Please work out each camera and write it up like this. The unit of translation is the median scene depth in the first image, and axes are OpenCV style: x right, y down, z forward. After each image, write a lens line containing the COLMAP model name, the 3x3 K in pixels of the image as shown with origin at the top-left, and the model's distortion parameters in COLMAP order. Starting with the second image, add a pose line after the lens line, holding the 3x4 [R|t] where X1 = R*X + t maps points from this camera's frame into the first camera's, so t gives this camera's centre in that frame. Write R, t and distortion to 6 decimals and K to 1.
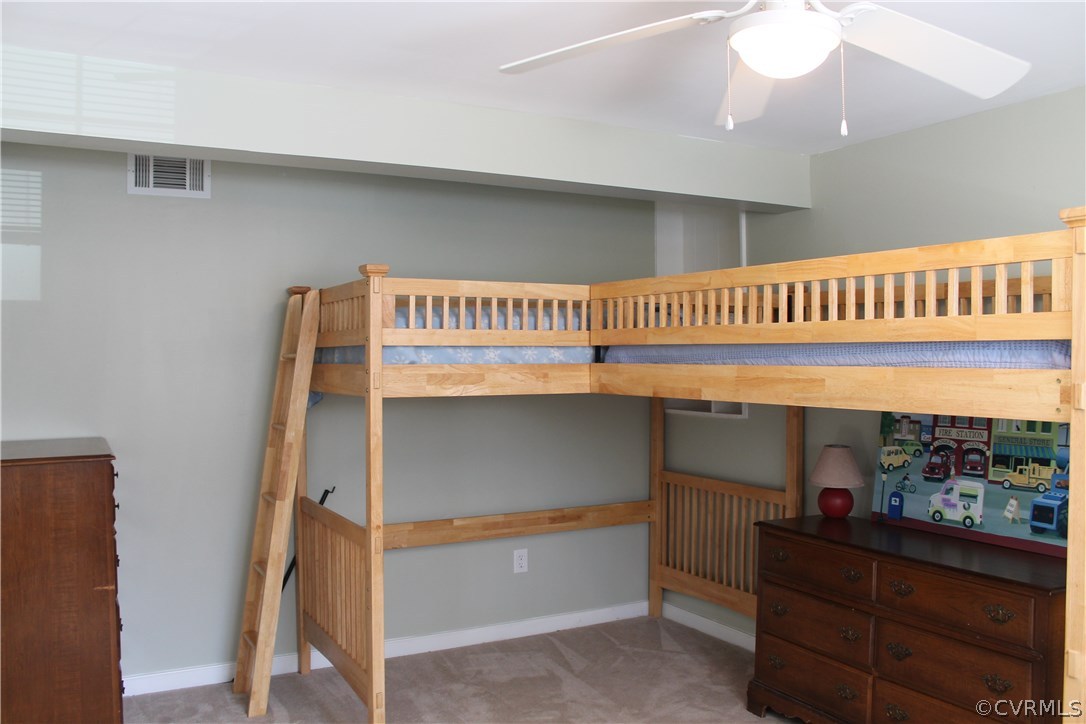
lens RADIAL K [[907.4, 0, 534.7], [0, 907.4, 365.2], [0, 0, 1]] dist [-0.159658, 0.140597]
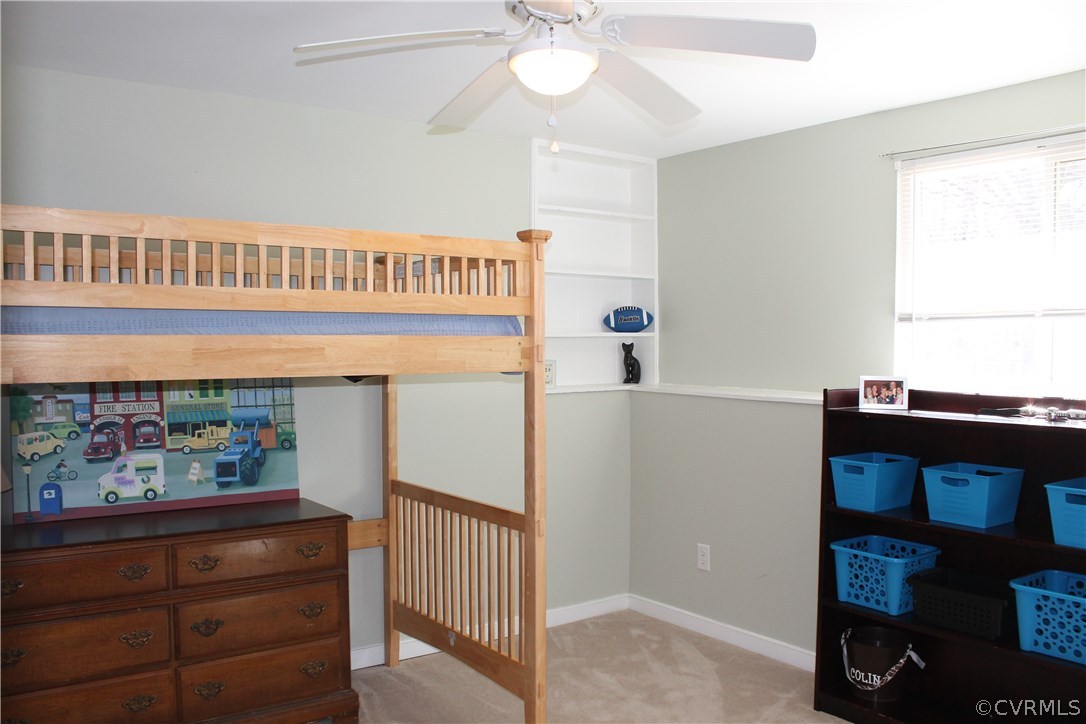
lens RADIAL K [[907.4, 0, 534.7], [0, 907.4, 365.2], [0, 0, 1]] dist [-0.159658, 0.140597]
pose [[-0.122982, -0.029982, 0.991956, -0.549887], [0.008189, 0.999479, 0.031225, 0.004109], [-0.992375, 0.011963, -0.122673, 0.688235]]
